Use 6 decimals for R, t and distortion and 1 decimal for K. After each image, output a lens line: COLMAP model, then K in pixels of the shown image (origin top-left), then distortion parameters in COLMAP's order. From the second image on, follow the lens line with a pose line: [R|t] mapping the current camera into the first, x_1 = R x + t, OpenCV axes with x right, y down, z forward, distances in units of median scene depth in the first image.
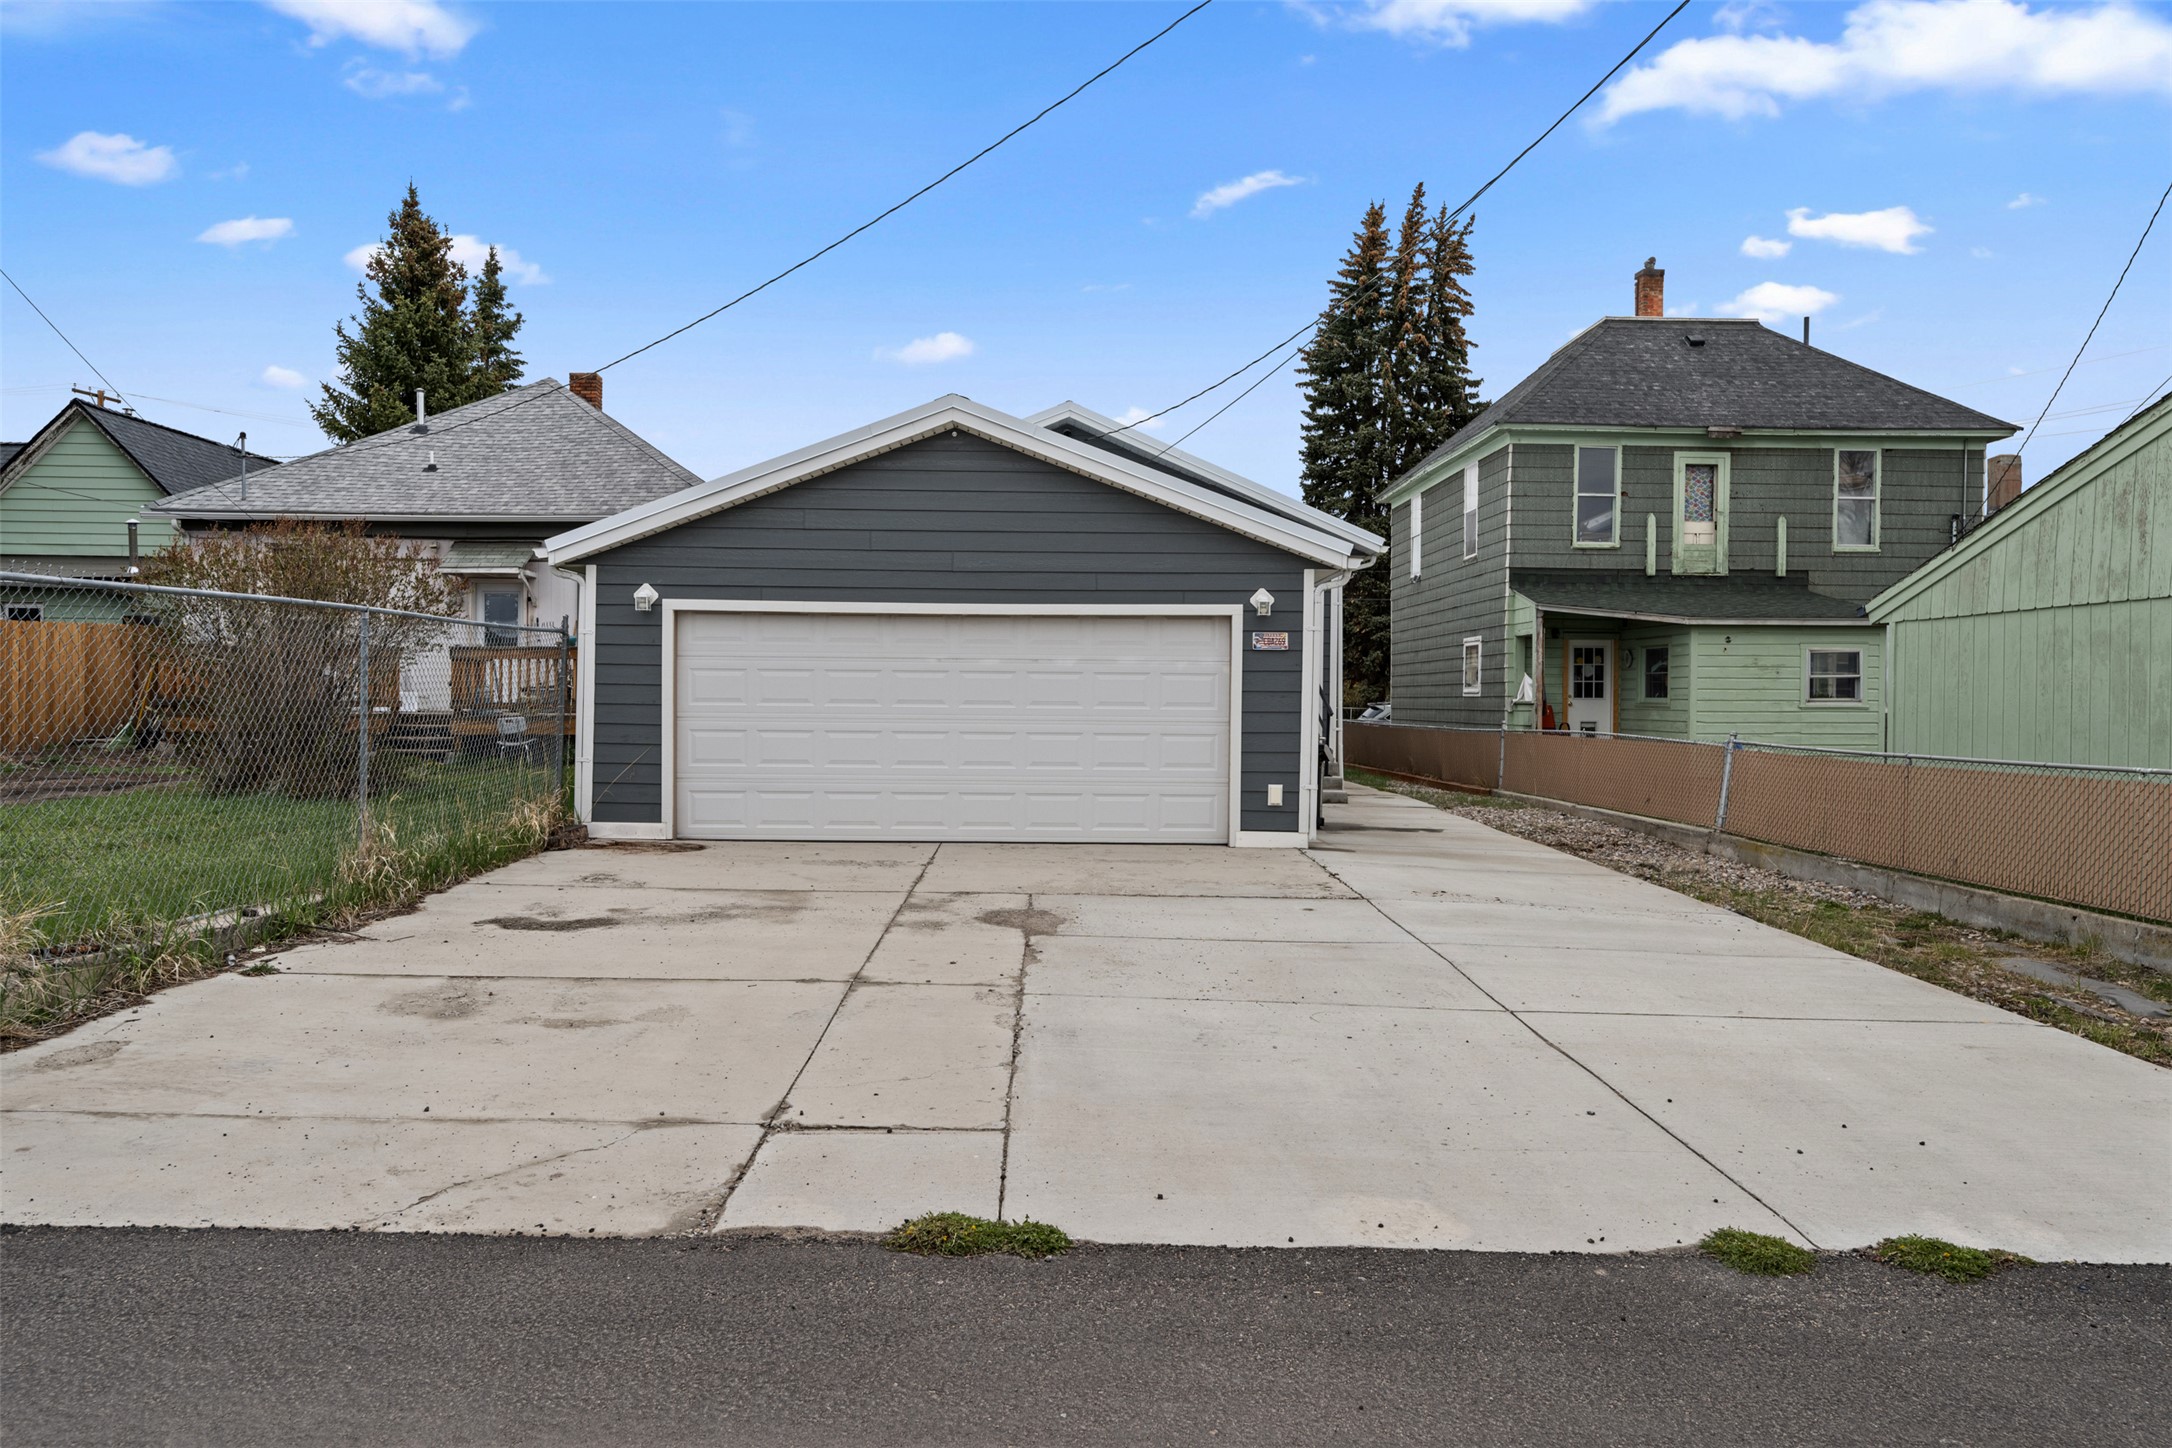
lens RADIAL K [[1444.4, 0, 1080.1], [0, 1444.4, 728.5], [0, 0, 1]] dist [-0.003000, -0.001171]
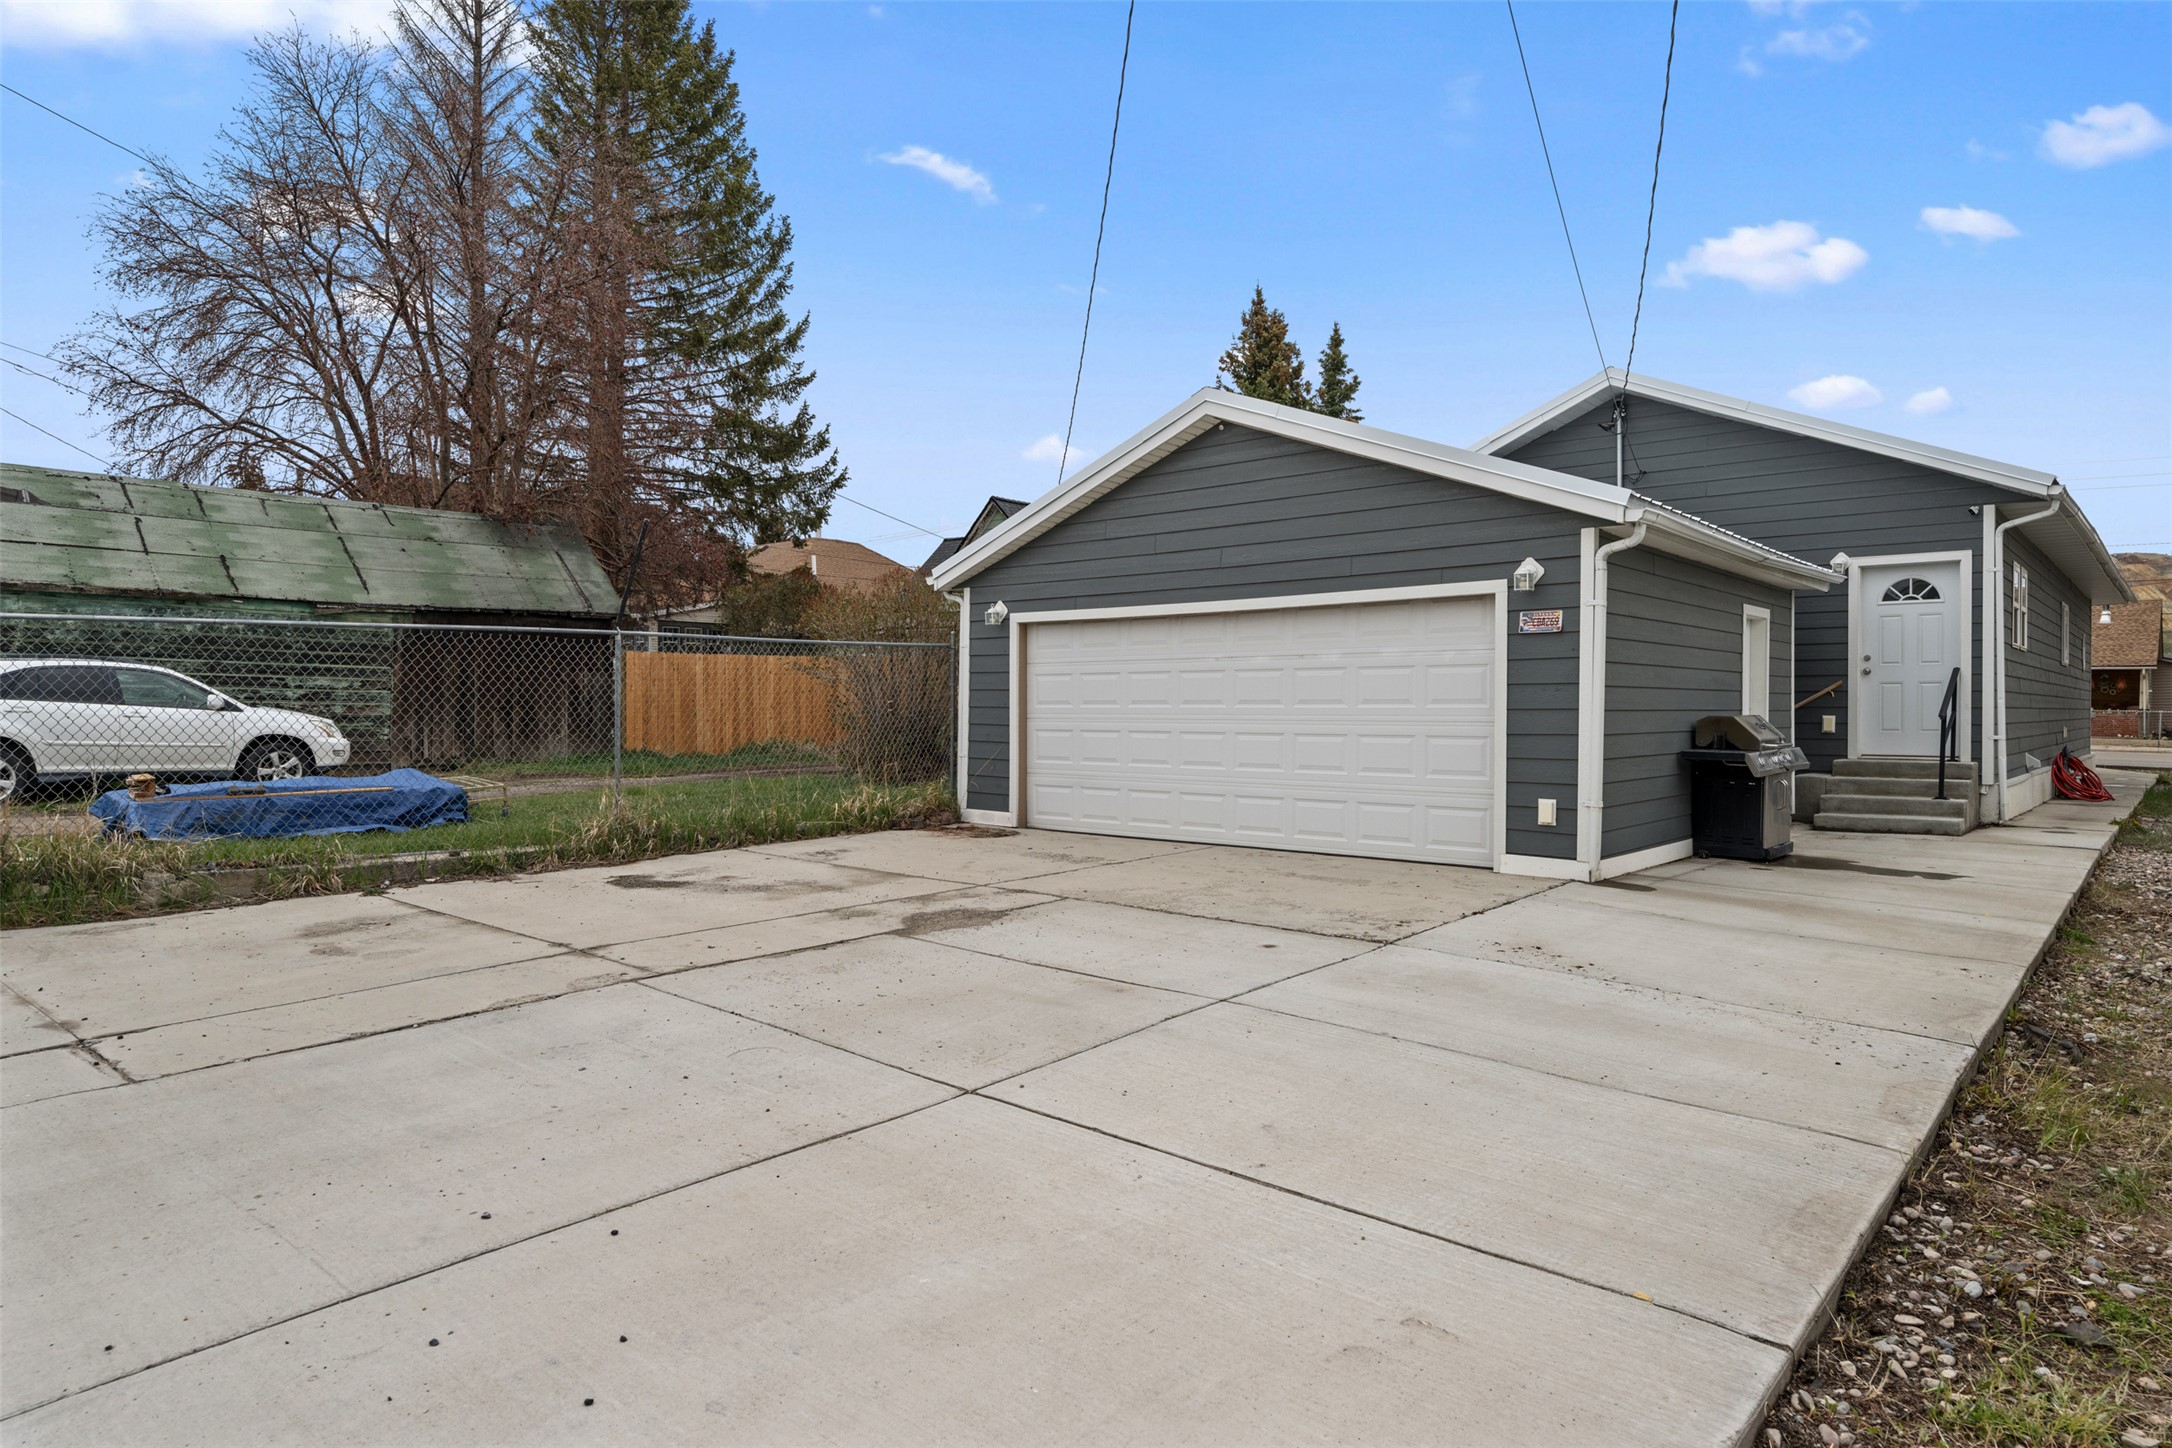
lens RADIAL K [[1292.6, 0, 1081.4], [0, 1292.6, 716.4], [0, 0, 1]] dist [0.008327, -0.000125]
pose [[0.740493, -0.004689, -0.672047, 0.427892], [-0.008883, 0.999820, -0.016765, 0.007080], [0.672005, 0.018384, 0.740318, 0.291984]]
